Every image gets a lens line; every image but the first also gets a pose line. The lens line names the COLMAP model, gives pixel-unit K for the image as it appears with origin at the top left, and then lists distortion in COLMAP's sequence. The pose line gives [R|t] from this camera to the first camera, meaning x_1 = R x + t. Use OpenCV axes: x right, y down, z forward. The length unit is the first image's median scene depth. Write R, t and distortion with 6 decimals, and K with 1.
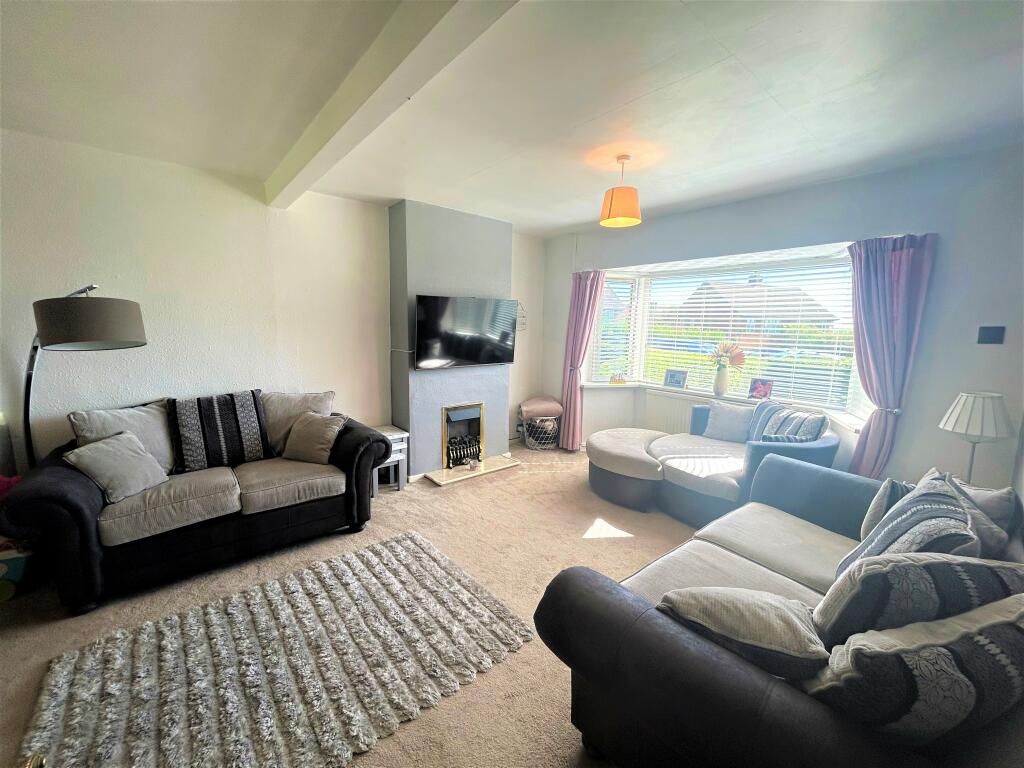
lens RADIAL K [[408.9, 0, 512.0], [0, 408.9, 384.0], [0, 0, 1]] dist [0.024163, -0.009242]
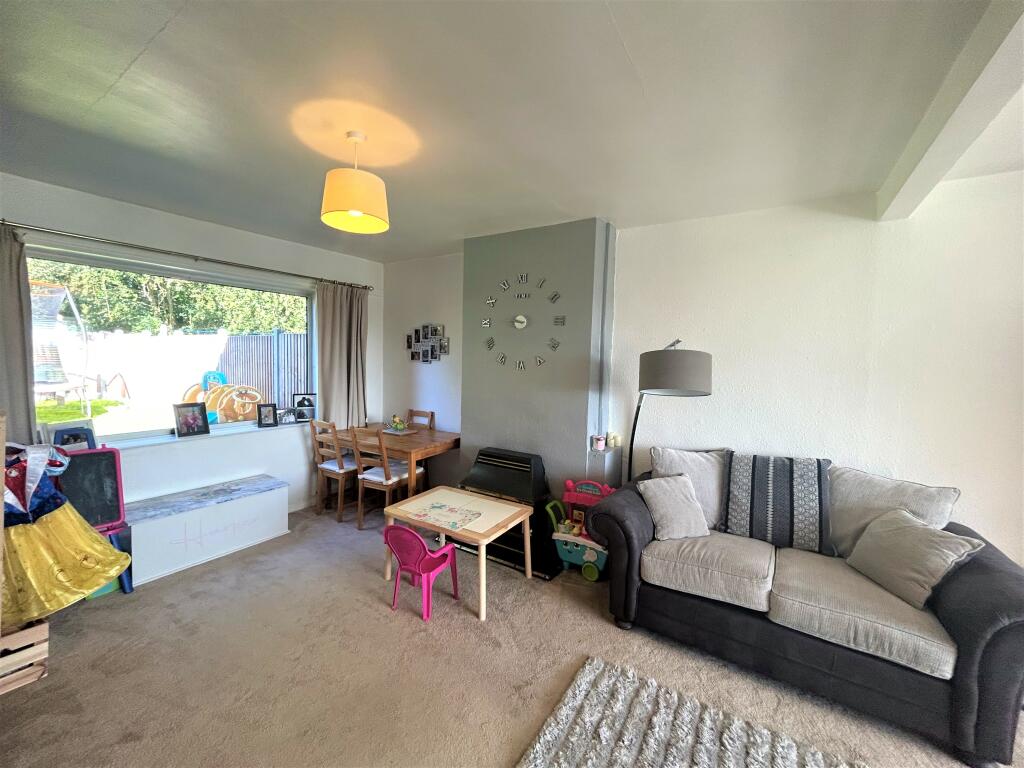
lens RADIAL K [[412.3, 0, 512.0], [0, 412.3, 384.0], [0, 0, 1]] dist [0.009736, 0.000383]
pose [[0.289545, 0.057716, -0.955423, -0.063413], [-0.149716, 0.988625, 0.014349, -0.059379], [0.945383, 0.138887, 0.294893, 0.231261]]
